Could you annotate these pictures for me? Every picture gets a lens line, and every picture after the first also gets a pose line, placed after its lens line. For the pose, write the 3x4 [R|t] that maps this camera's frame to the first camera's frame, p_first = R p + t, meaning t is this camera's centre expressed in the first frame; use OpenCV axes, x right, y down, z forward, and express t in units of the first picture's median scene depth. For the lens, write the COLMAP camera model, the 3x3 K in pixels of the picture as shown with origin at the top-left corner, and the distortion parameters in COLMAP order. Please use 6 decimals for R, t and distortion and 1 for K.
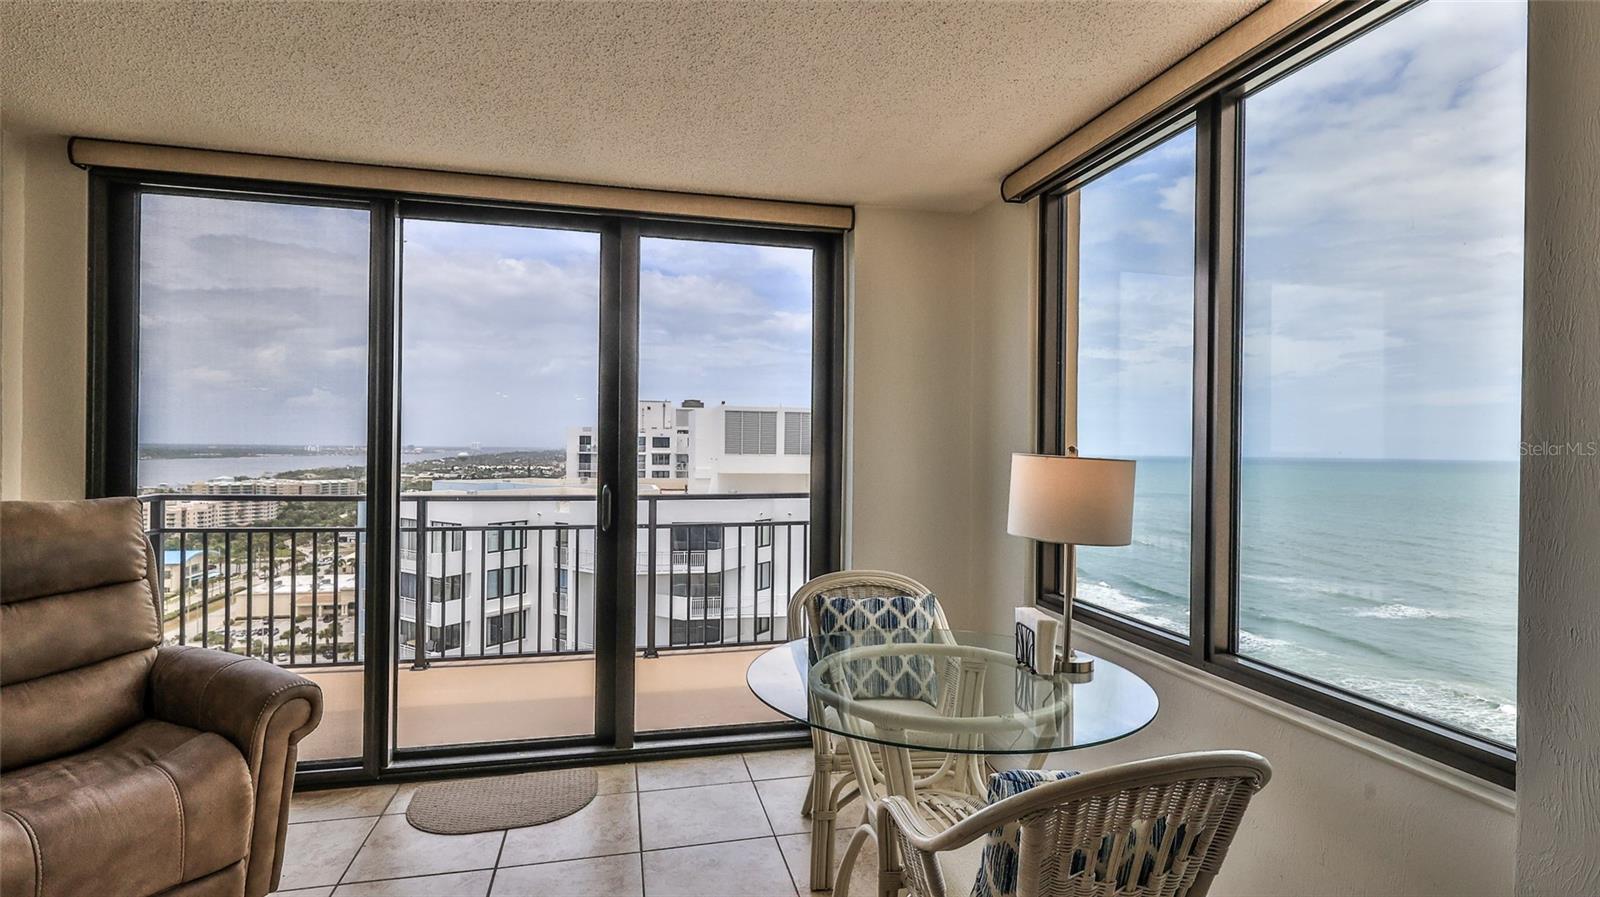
lens RADIAL K [[773.4, 0, 799.1], [0, 773.4, 446.7], [0, 0, 1]] dist [-0.001930, 0.000595]
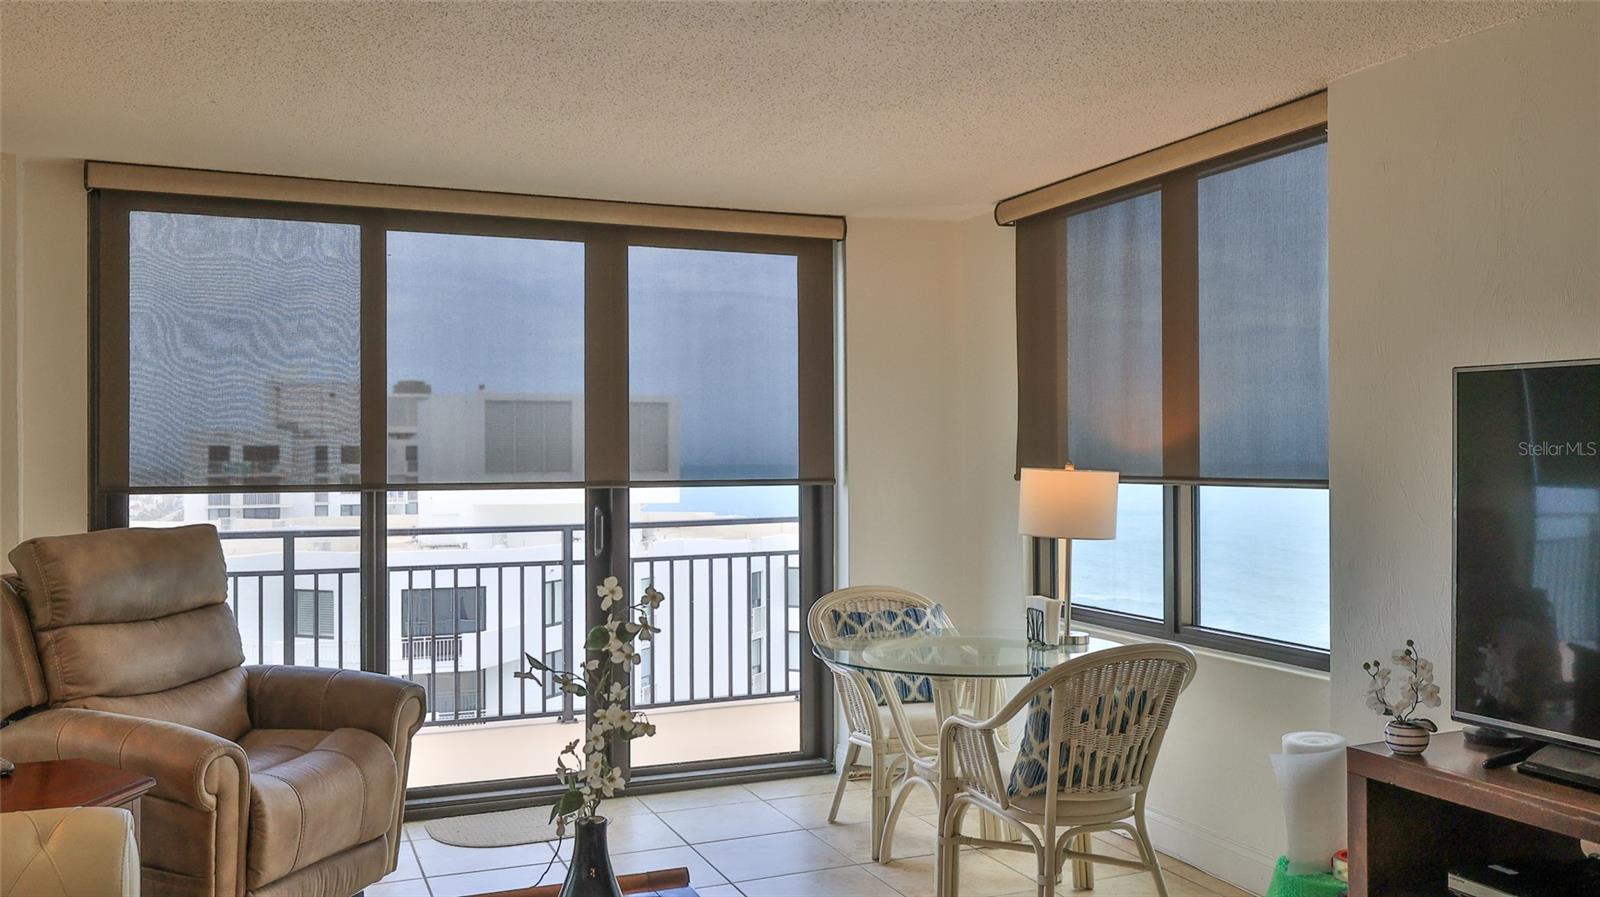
lens RADIAL K [[1314.0, 0, 800.0], [0, 1314.0, 448.5], [0, 0, 1]] dist [0.000865, 0.002323]
pose [[0.987174, -0.013584, 0.159069, -0.299977], [0.014591, 0.999880, -0.005165, -0.013055], [-0.158980, 0.007419, 0.987254, -0.742810]]
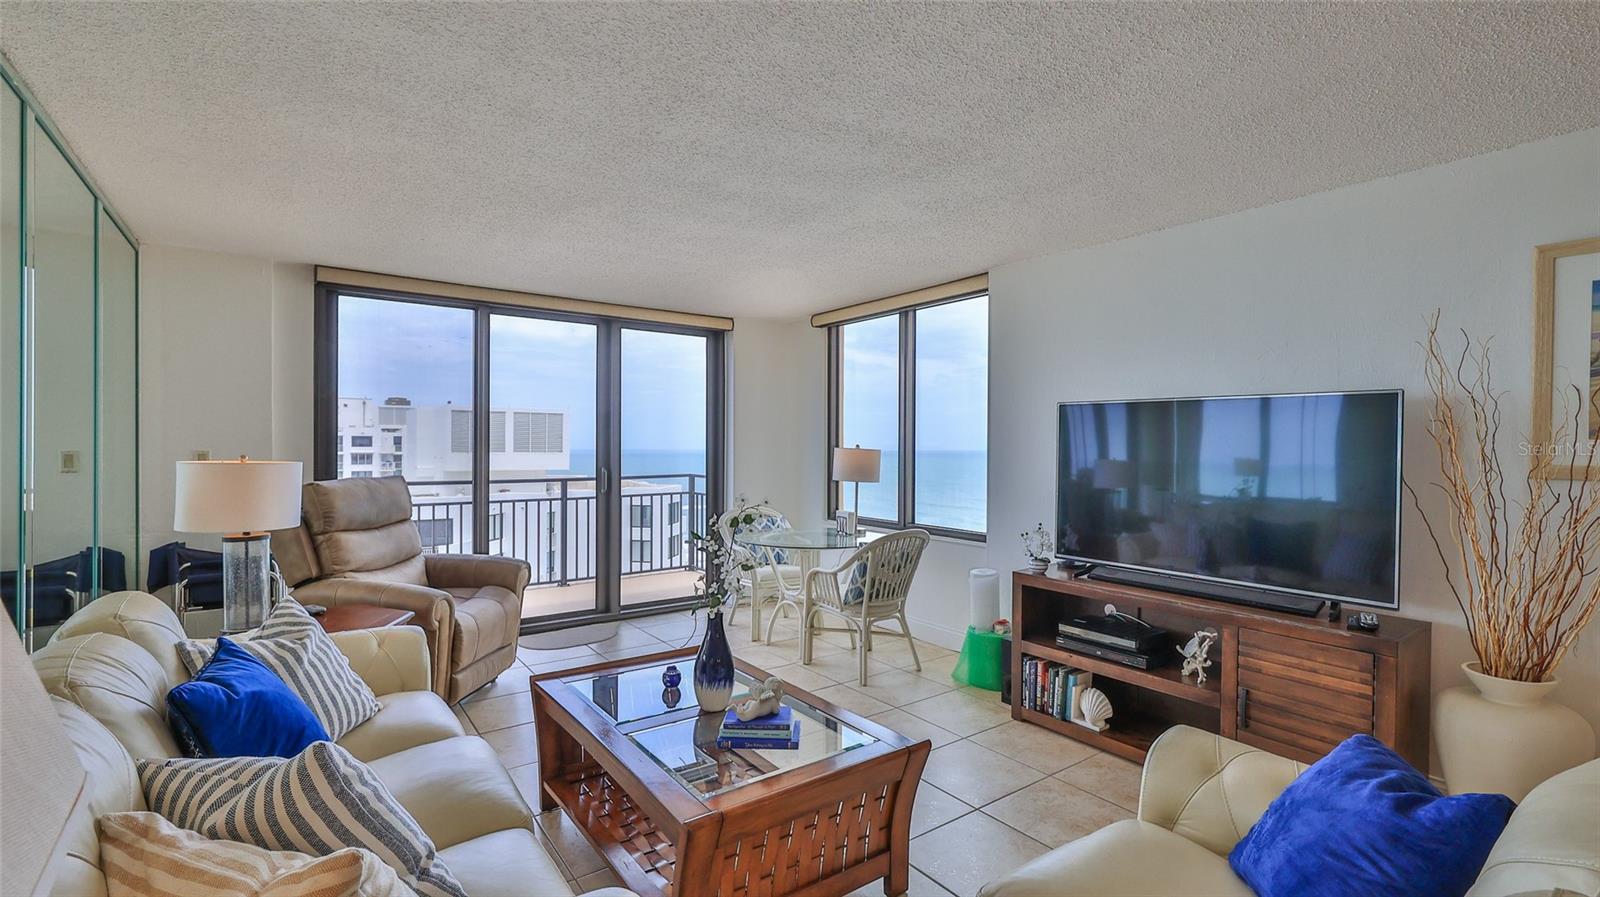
lens RADIAL K [[707.3, 0, 798.6], [0, 707.3, 448.8], [0, 0, 1]] dist [0.001057, -0.000068]
pose [[0.923539, -0.008327, 0.383415, -0.531040], [0.005691, 0.999952, 0.008009, -0.004862], [-0.383463, -0.005215, 0.923542, -0.789467]]
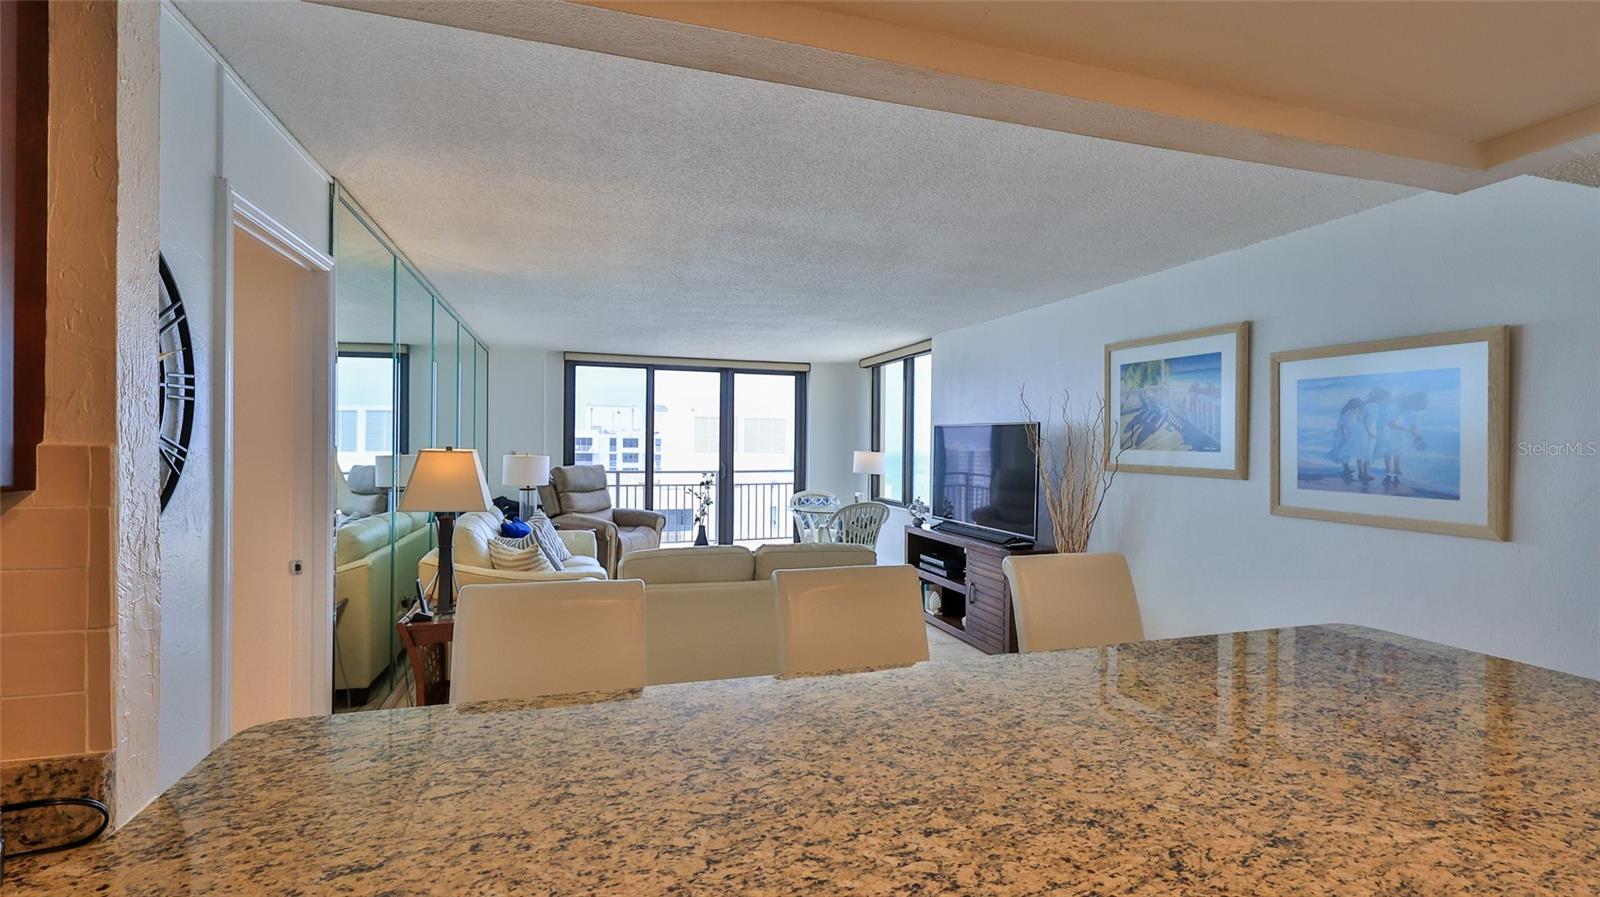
lens RADIAL K [[707.3, 0, 798.6], [0, 707.3, 448.8], [0, 0, 1]] dist [0.001057, -0.000068]
pose [[0.997605, -0.002234, 0.069127, -0.175788], [0.001976, 0.999991, 0.003800, -0.012541], [-0.069135, -0.003654, 0.997601, -1.847917]]
